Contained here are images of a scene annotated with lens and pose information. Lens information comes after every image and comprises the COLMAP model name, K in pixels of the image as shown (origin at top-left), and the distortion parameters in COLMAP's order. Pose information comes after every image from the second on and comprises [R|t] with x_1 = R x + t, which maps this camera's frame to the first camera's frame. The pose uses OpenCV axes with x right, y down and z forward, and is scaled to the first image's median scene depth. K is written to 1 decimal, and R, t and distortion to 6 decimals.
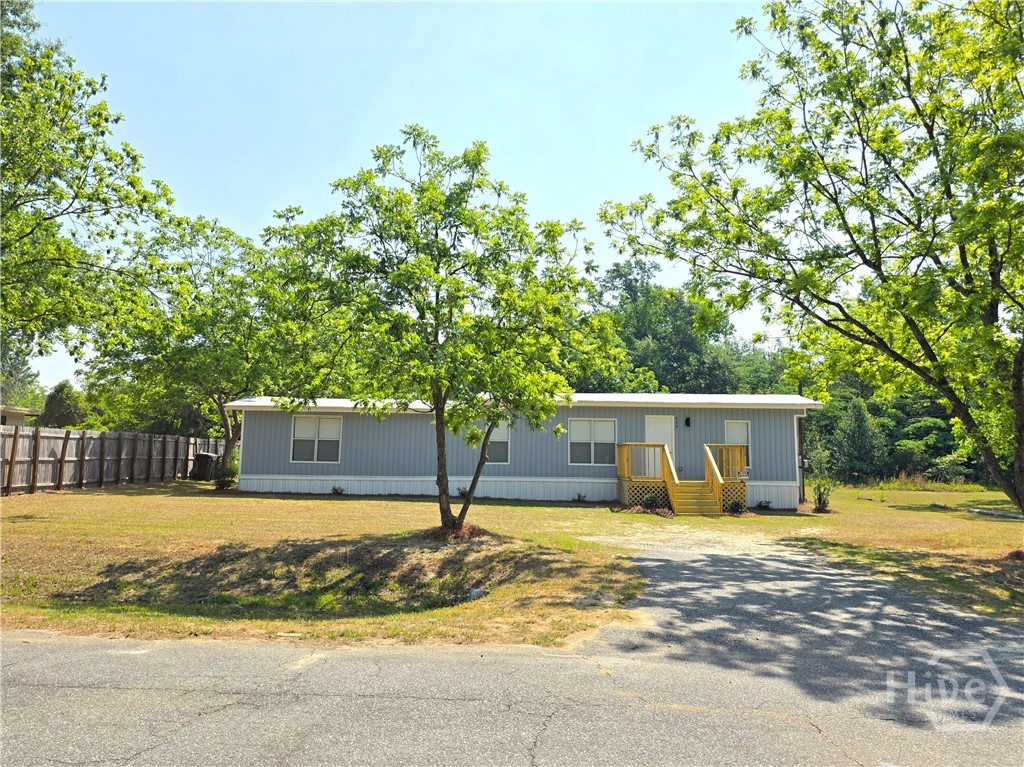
lens RADIAL K [[671.8, 0, 512.0], [0, 671.8, 383.5], [0, 0, 1]] dist [0.066683, -0.001036]
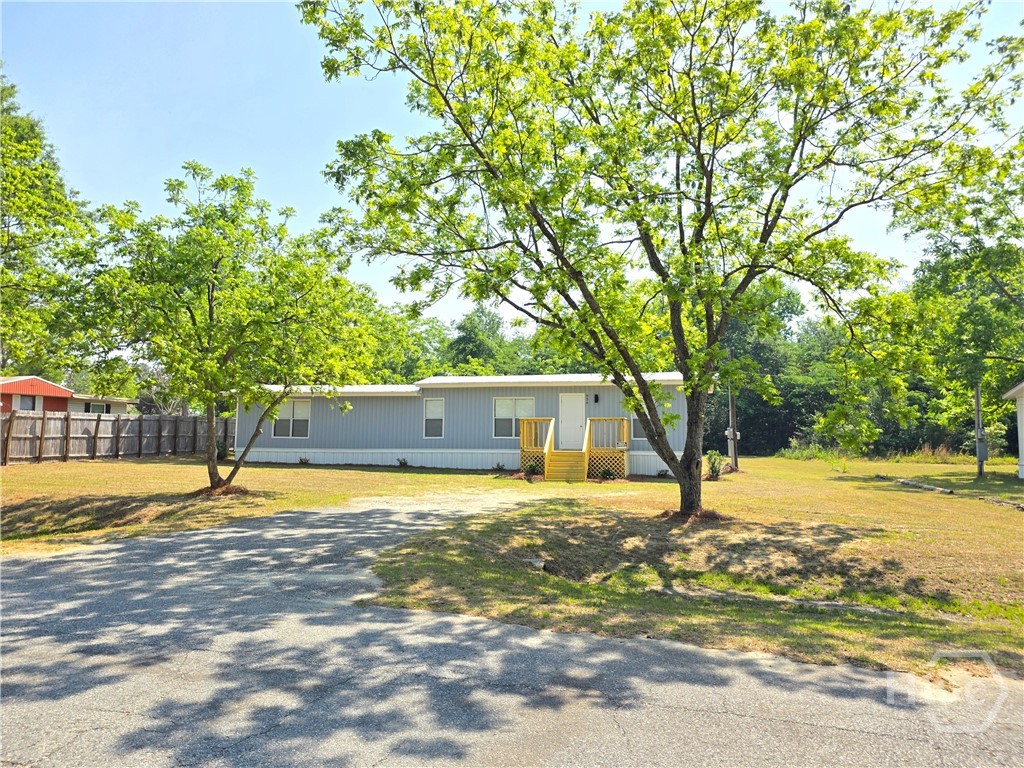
lens RADIAL K [[600.7, 0, 498.5], [0, 600.7, 379.3], [0, 0, 1]] dist [0.051240, -0.000796]
pose [[0.980166, -0.025681, -0.196508, 0.299304], [0.029052, 0.999476, 0.014292, 0.006840], [0.196038, -0.019717, 0.980398, 0.008993]]
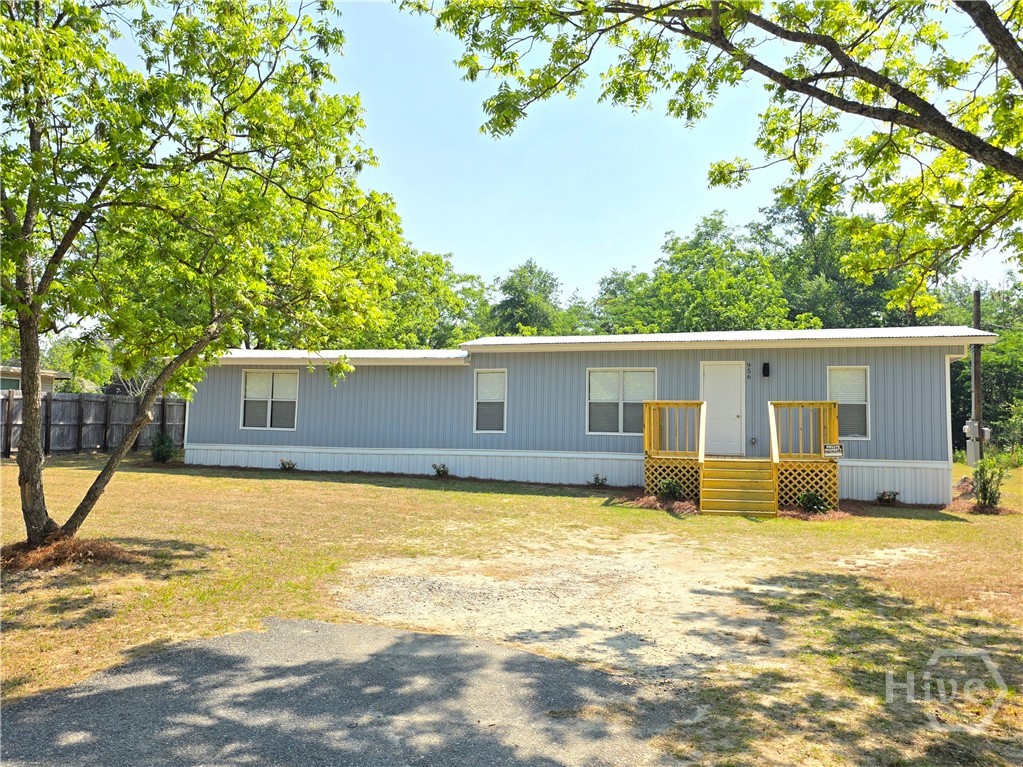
lens RADIAL K [[727.6, 0, 511.5], [0, 727.6, 383.5], [0, 0, 1]] dist [0.049664, -0.000192]
pose [[0.970572, -0.012537, -0.240486, 0.194207], [0.024127, 0.998682, 0.045310, 0.032224], [0.239601, -0.049778, 0.969594, 0.250449]]
